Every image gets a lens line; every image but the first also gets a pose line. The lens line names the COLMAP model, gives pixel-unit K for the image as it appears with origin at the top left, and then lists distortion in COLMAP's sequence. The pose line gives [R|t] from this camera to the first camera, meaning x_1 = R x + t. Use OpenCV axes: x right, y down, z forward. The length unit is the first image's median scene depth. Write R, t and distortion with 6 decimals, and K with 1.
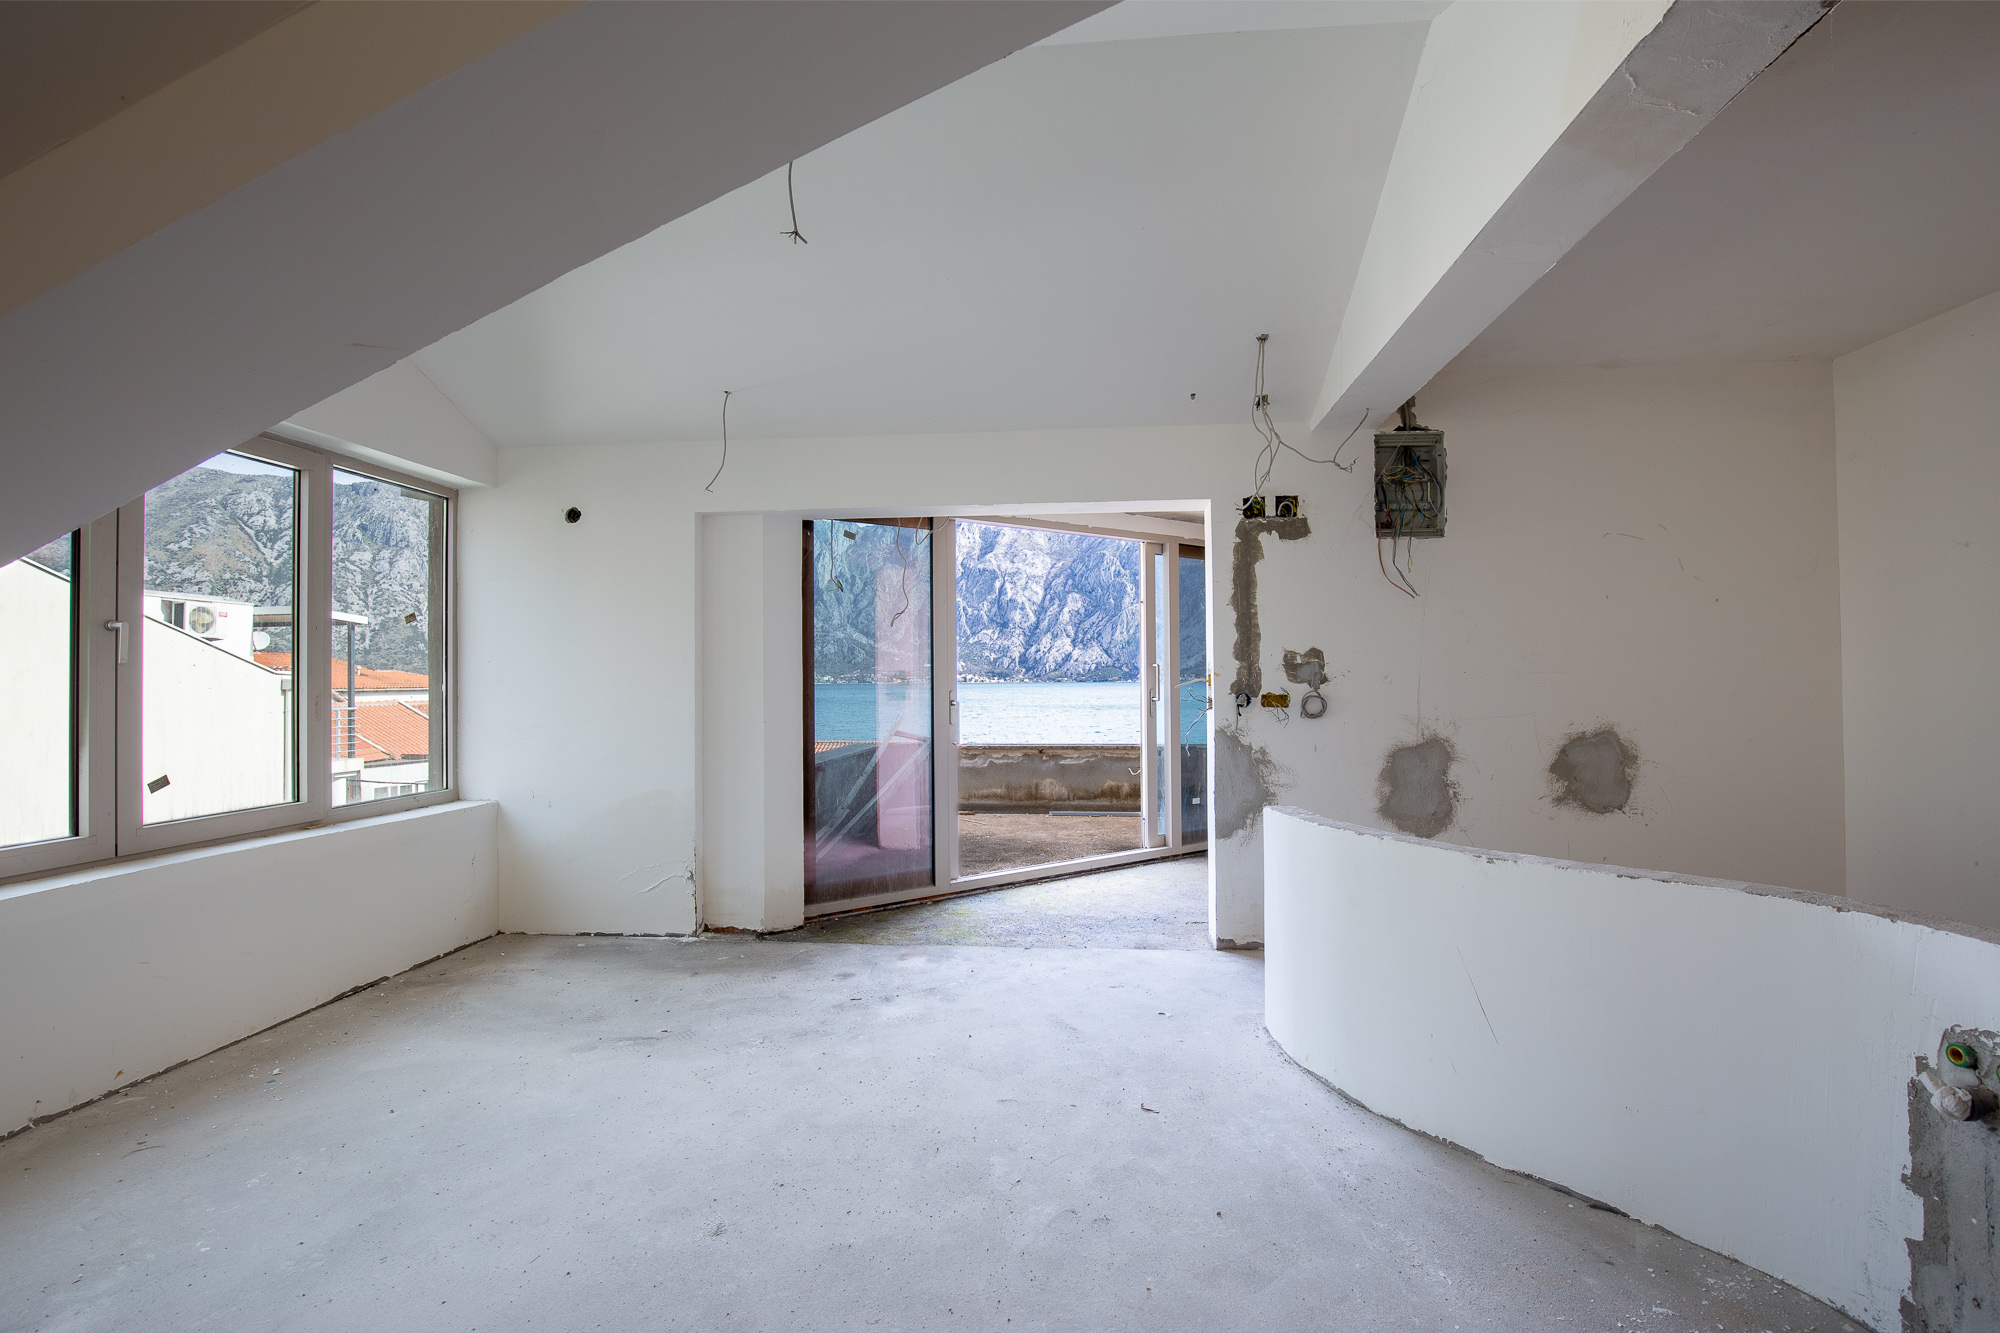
lens RADIAL K [[918.7, 0, 1008.2], [0, 918.7, 664.0], [0, 0, 1]] dist [-0.026016, 0.000421]
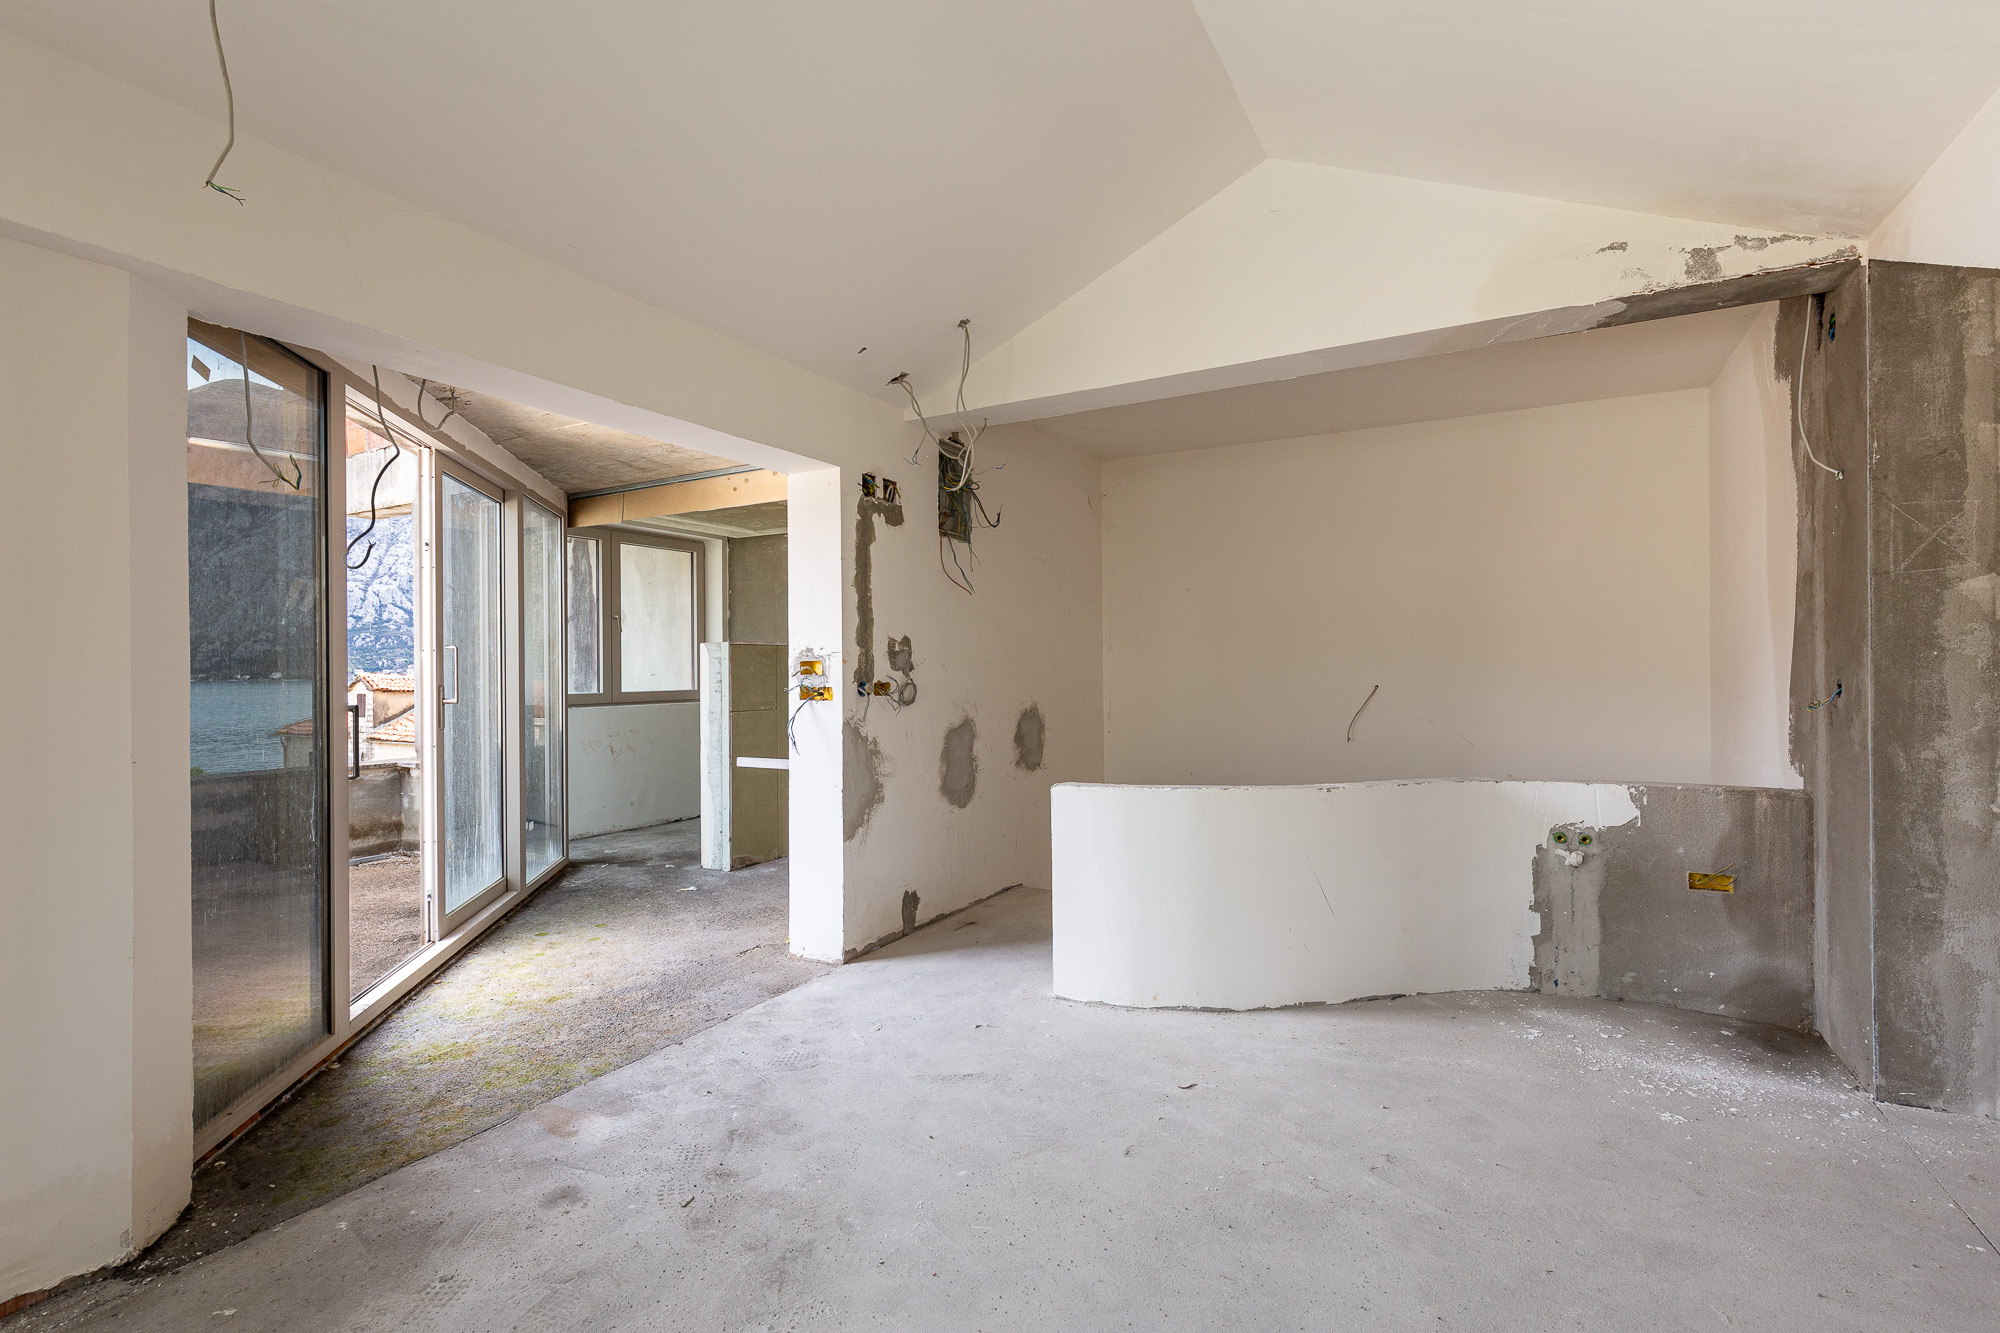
lens RADIAL K [[906.6, 0, 1009.2], [0, 906.6, 666.5], [0, 0, 1]] dist [0.009327, 0.000224]
pose [[0.393680, 0.004939, 0.919234, -0.538160], [-0.010169, 0.999948, -0.001018, 0.015924], [-0.919191, -0.008947, 0.393709, 0.497442]]
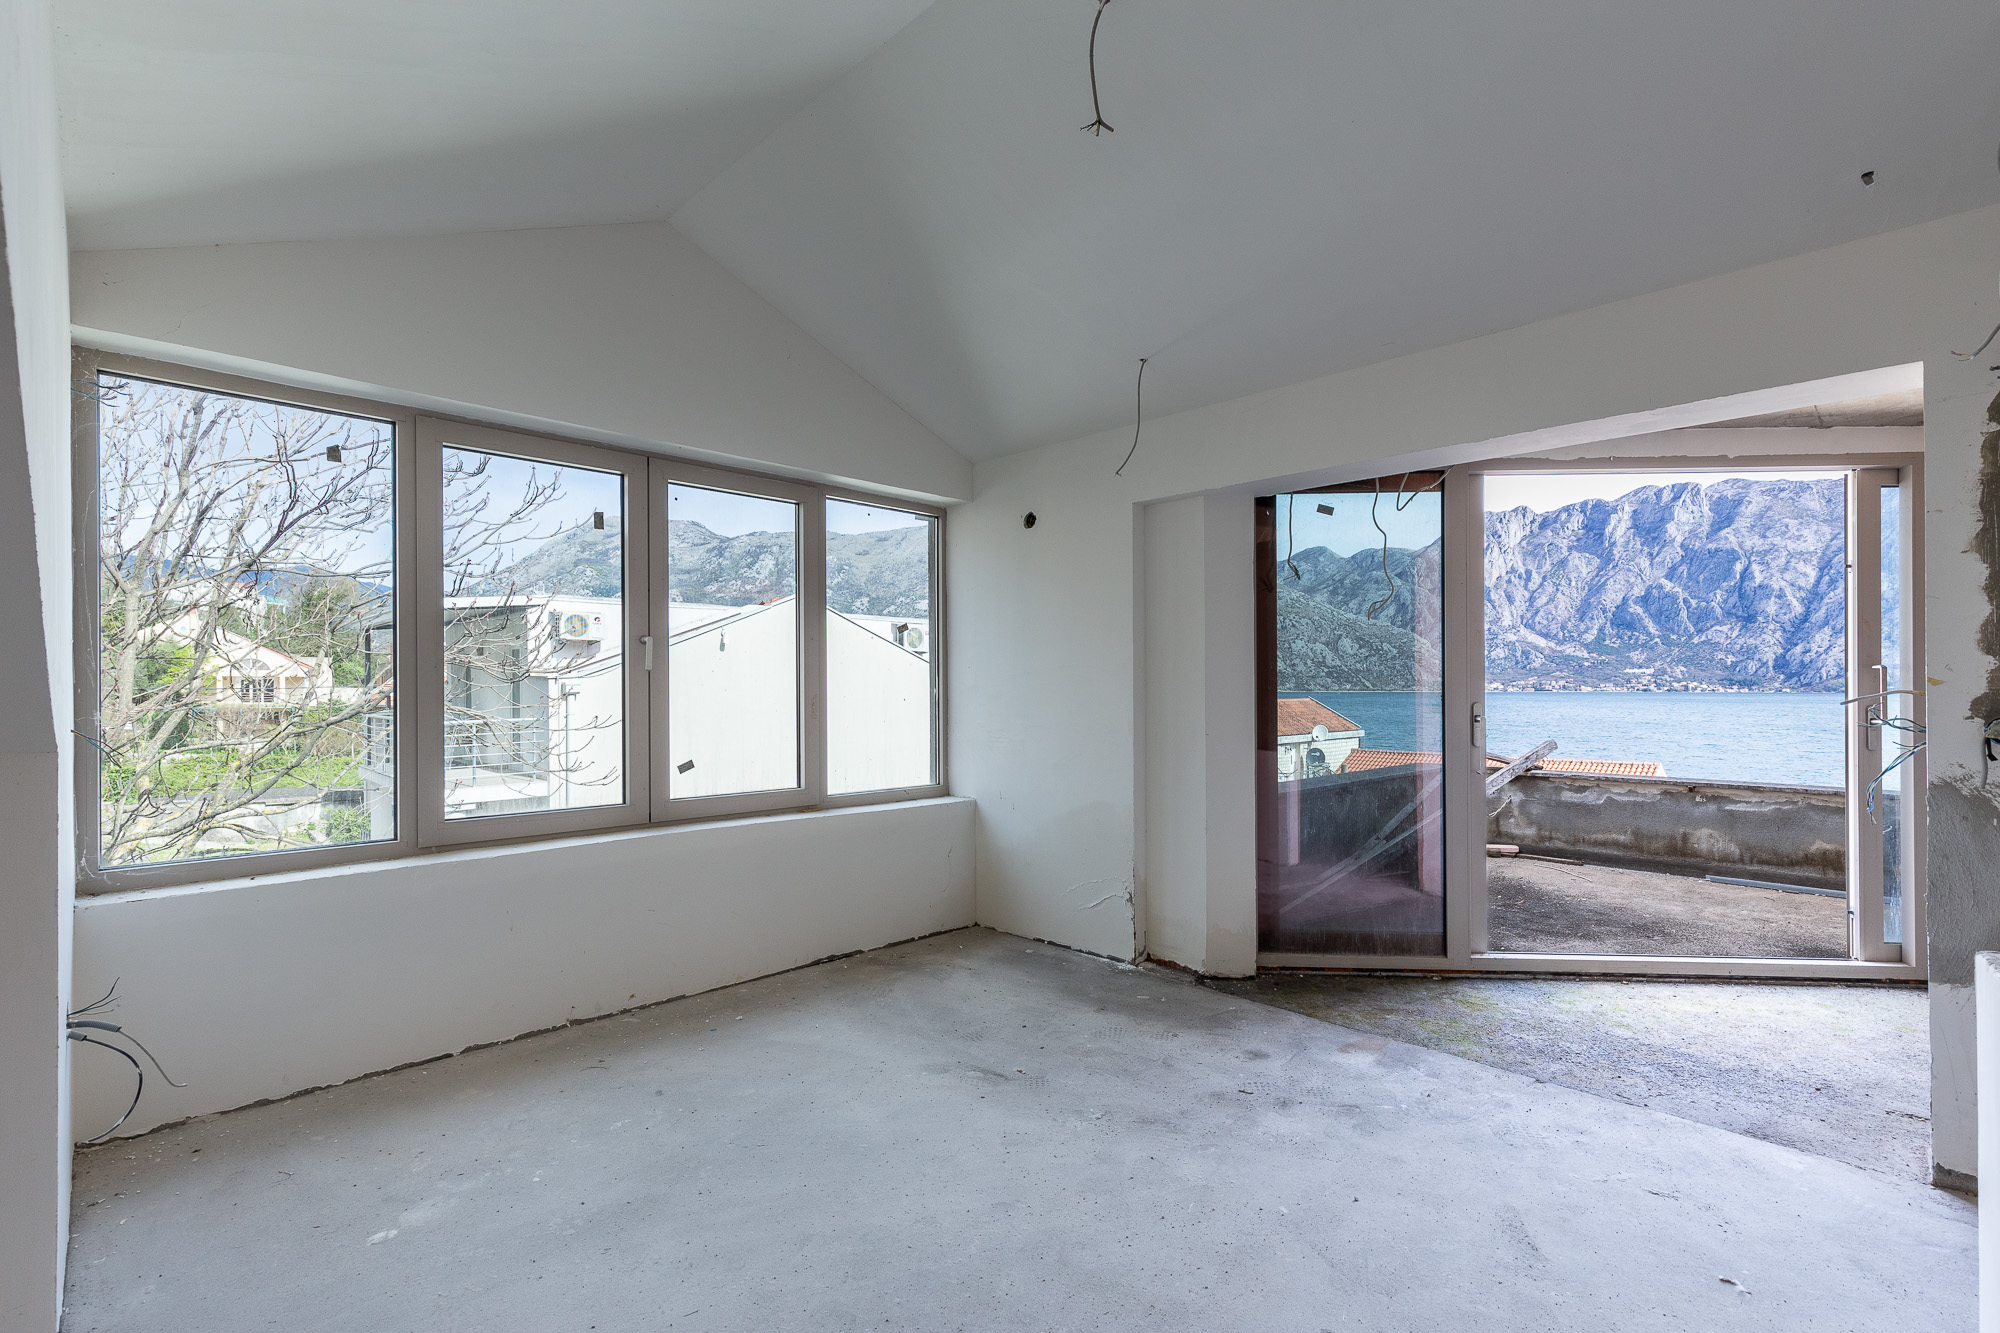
lens RADIAL K [[908.6, 0, 1008.9], [0, 908.6, 680.3], [0, 0, 1]] dist [0.008120, -0.000847]
pose [[0.773727, 0.002782, -0.633513, 0.147212], [0.004004, 0.999949, 0.009281, 0.003332], [0.633506, -0.009718, 0.773677, 0.229710]]
